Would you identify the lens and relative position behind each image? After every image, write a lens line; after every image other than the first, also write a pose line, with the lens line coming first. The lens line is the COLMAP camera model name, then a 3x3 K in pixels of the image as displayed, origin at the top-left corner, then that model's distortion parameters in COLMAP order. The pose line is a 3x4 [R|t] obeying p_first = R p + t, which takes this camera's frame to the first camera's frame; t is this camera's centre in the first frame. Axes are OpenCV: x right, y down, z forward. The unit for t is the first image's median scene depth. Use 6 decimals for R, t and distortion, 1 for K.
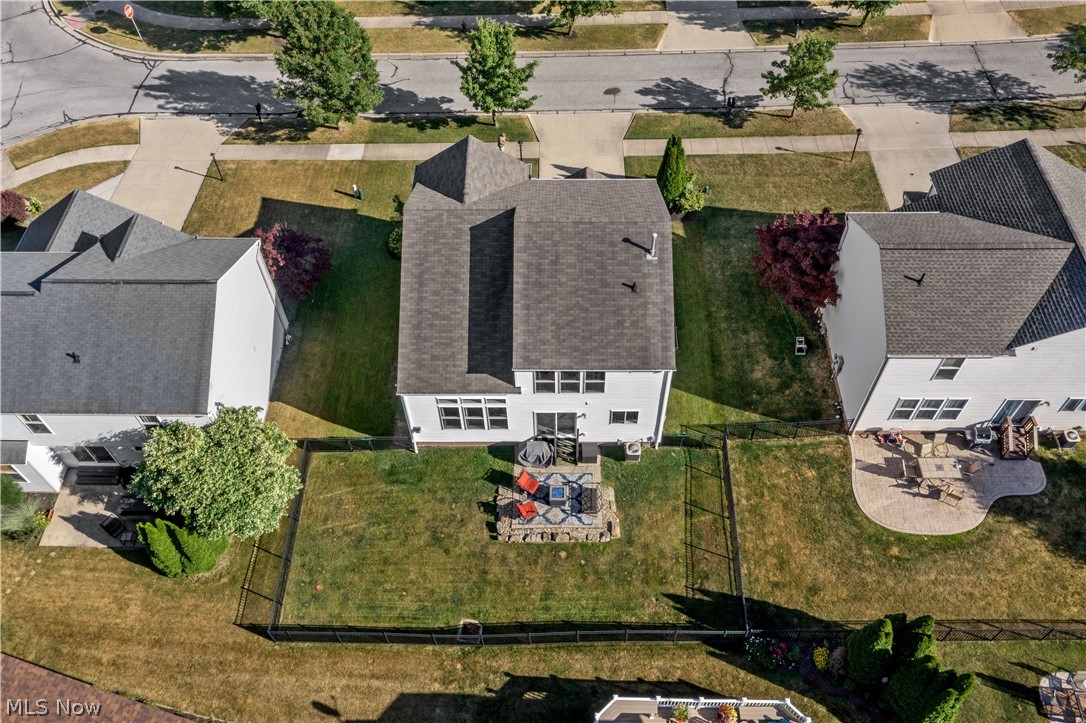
lens RADIAL K [[858.1, 0, 543.0], [0, 858.1, 361.5], [0, 0, 1]] dist [-0.003635, 0.003673]
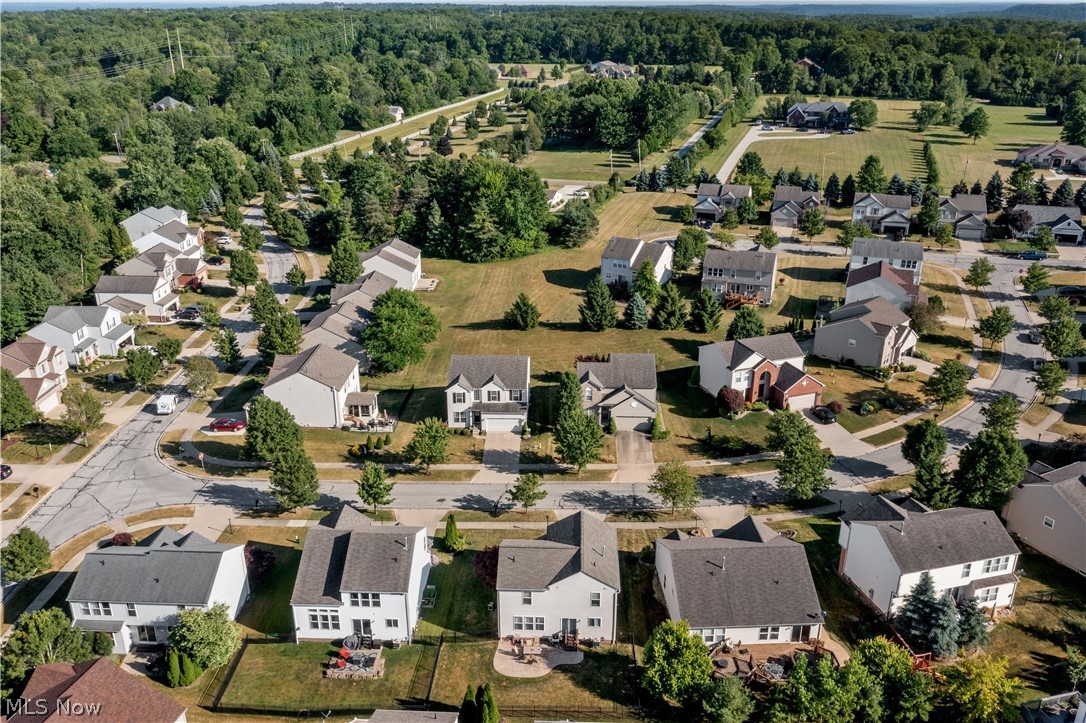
lens RADIAL K [[887.0, 0, 543.0], [0, 887.0, 361.5], [0, 0, 1]] dist [0.004387, 0.006040]
pose [[0.999475, 0.025823, -0.019573, 0.502723], [-0.032191, 0.860260, -0.508838, 0.625975], [0.003699, 0.509201, 0.860640, -1.289822]]
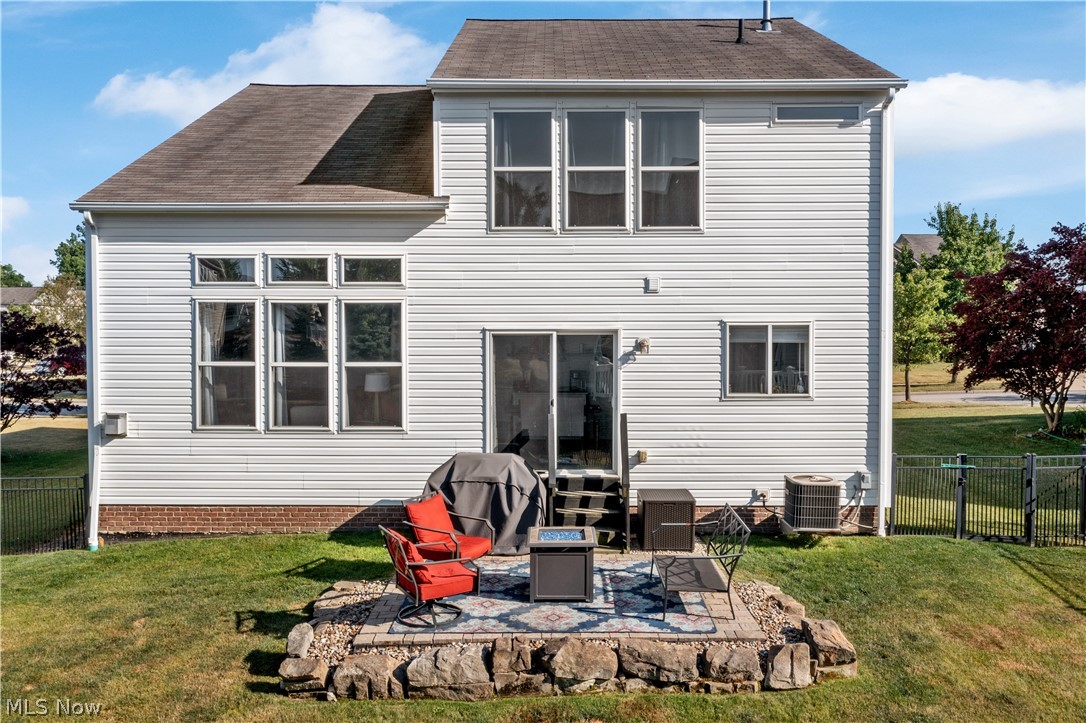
lens RADIAL K [[887.0, 0, 543.0], [0, 887.0, 361.5], [0, 0, 1]] dist [0.004387, 0.006040]
pose [[0.999909, 0.013399, 0.001206, 0.010529], [-0.007521, 0.631057, -0.775700, 0.317665], [-0.011155, 0.775621, 0.631100, 0.778939]]
